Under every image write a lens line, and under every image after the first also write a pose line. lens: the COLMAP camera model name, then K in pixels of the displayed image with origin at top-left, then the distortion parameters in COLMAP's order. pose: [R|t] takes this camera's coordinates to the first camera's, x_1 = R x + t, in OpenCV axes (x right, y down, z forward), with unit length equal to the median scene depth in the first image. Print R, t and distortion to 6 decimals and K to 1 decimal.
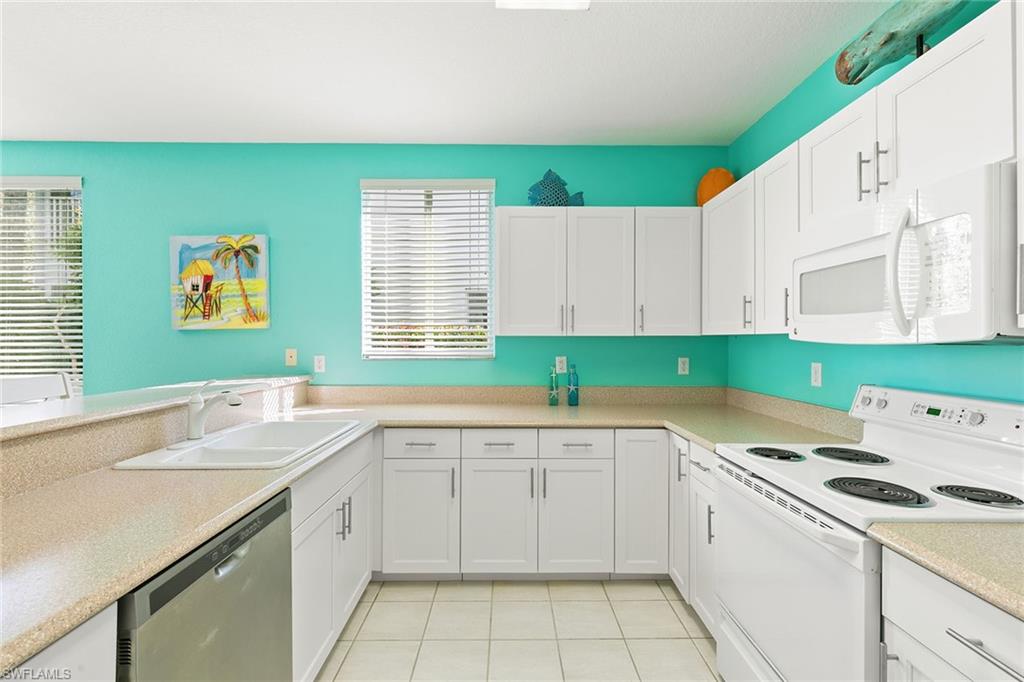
lens RADIAL K [[459.0, 0, 511.2], [0, 459.0, 340.4], [0, 0, 1]] dist [0.007988, -0.001553]
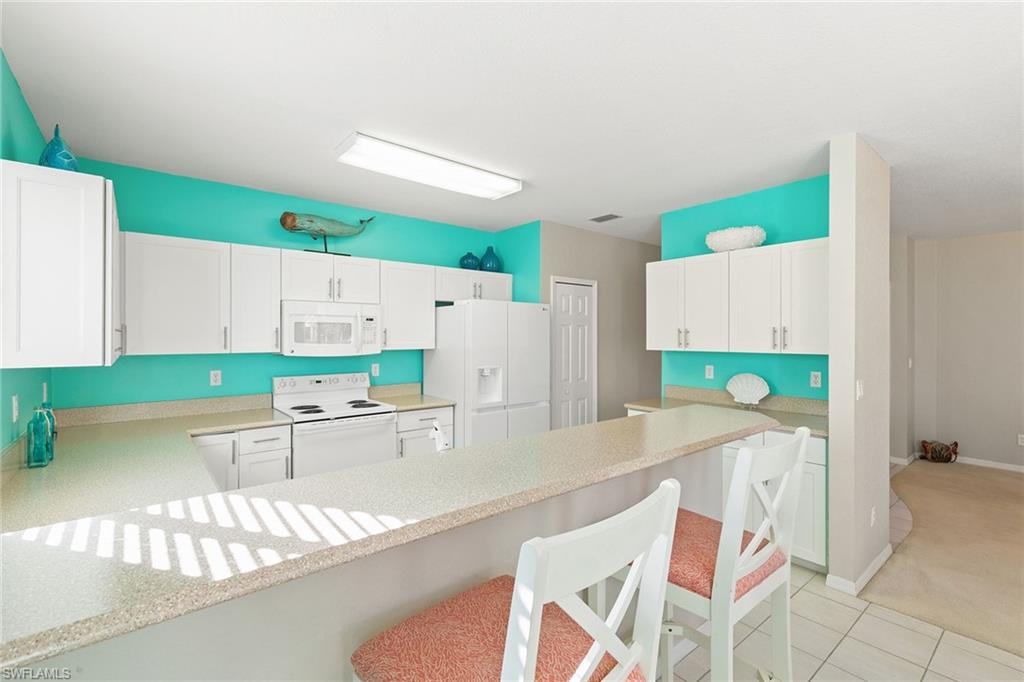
lens RADIAL K [[459.0, 0, 511.7], [0, 459.0, 339.5], [0, 0, 1]] dist [0.007988, -0.001553]
pose [[-0.627907, -0.006236, 0.778263, -0.869653], [0.001800, 0.999954, 0.009465, -0.050843], [-0.778286, 0.007344, -0.627867, 0.887626]]
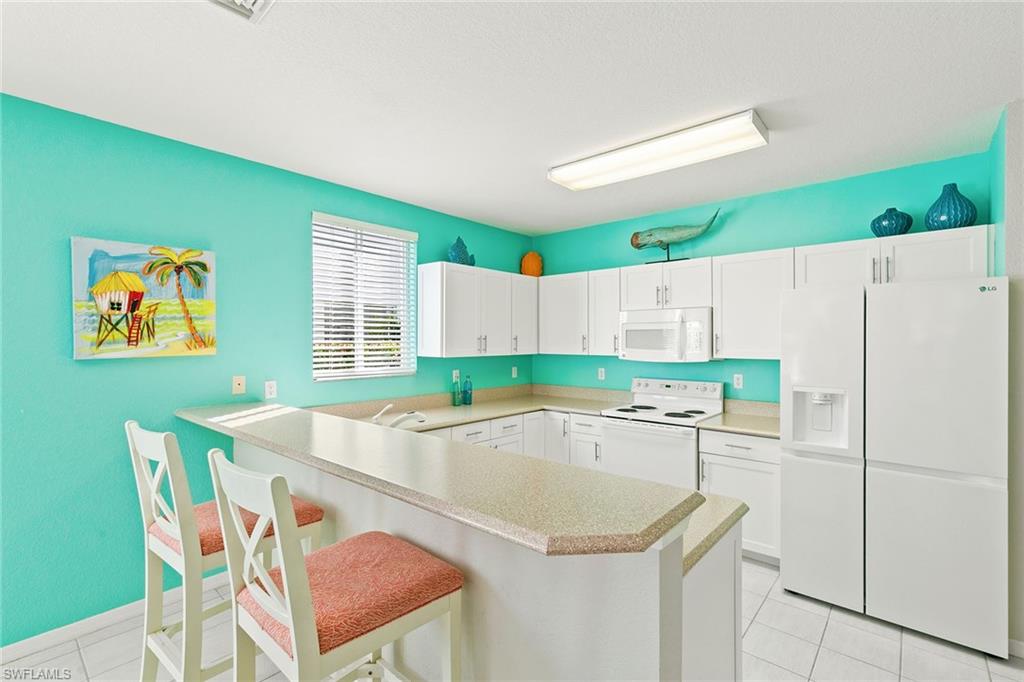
lens RADIAL K [[459.0, 0, 513.4], [0, 459.0, 339.6], [0, 0, 1]] dist [0.007988, -0.001553]
pose [[0.667402, 0.001780, 0.744695, -0.821440], [0.001646, 0.999991, -0.003866, -0.052173], [-0.744696, 0.003806, 0.667394, -0.047224]]
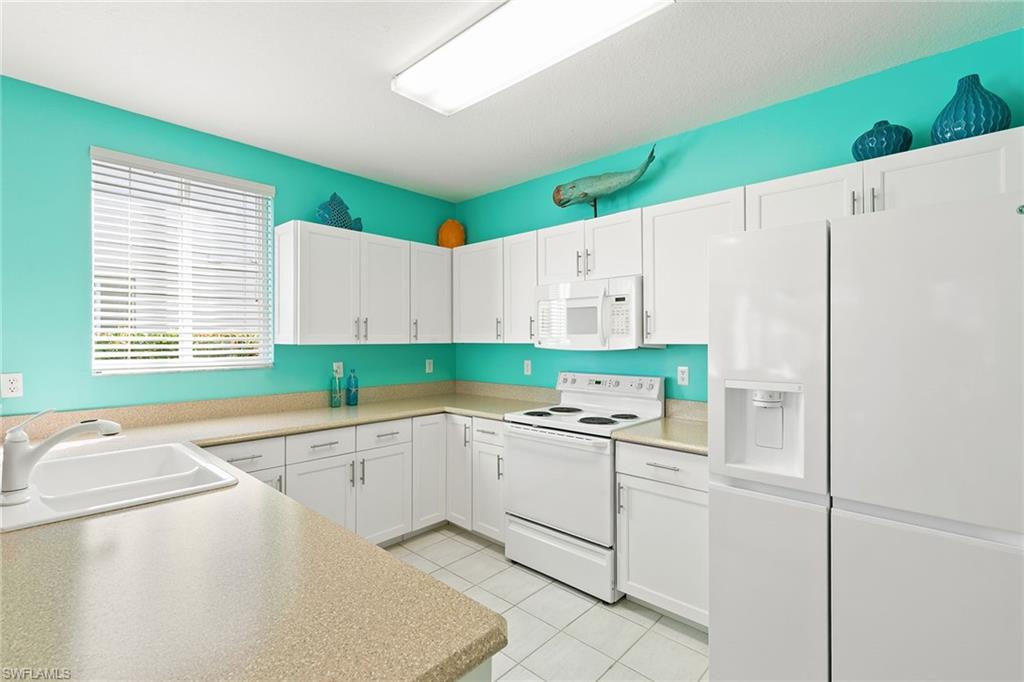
lens RADIAL K [[459.0, 0, 514.4], [0, 459.0, 337.9], [0, 0, 1]] dist [0.007988, -0.001553]
pose [[0.688236, 0.001362, 0.725486, -0.409492], [0.003556, 0.999980, -0.005250, -0.016592], [-0.725479, 0.006193, 0.688217, -0.065198]]
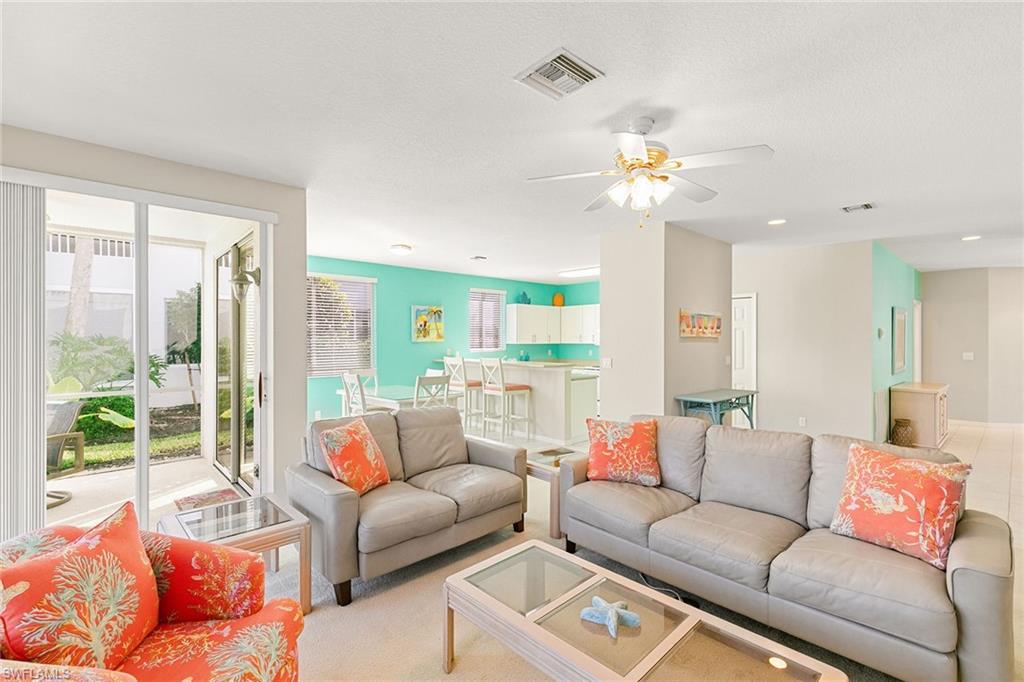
lens RADIAL K [[459.0, 0, 511.1], [0, 459.0, 338.6], [0, 0, 1]] dist [0.007988, -0.001553]
pose [[0.750118, 0.002577, 0.661299, -2.013710], [0.000344, 0.999991, -0.004287, -0.030547], [-0.661304, 0.003443, 0.750110, -1.270865]]
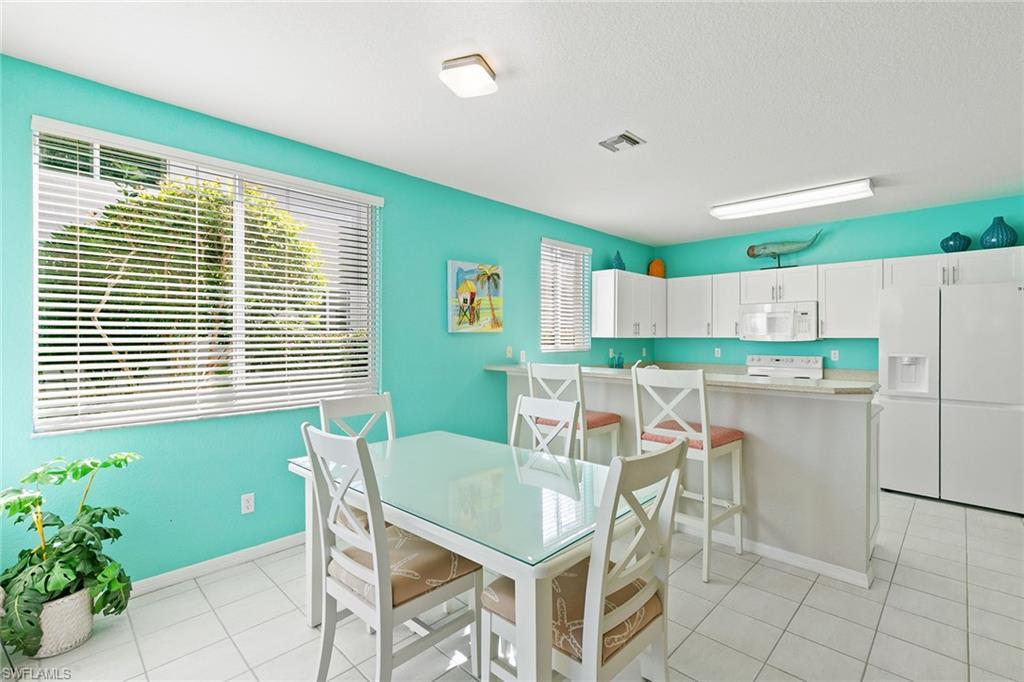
lens RADIAL K [[459.0, 0, 513.9], [0, 459.0, 335.2], [0, 0, 1]] dist [0.007988, -0.001553]
pose [[0.705900, 0.004092, 0.708300, -1.523630], [-0.000243, 0.999985, -0.005534, -0.008755], [-0.708311, 0.003735, 0.705890, -0.031111]]
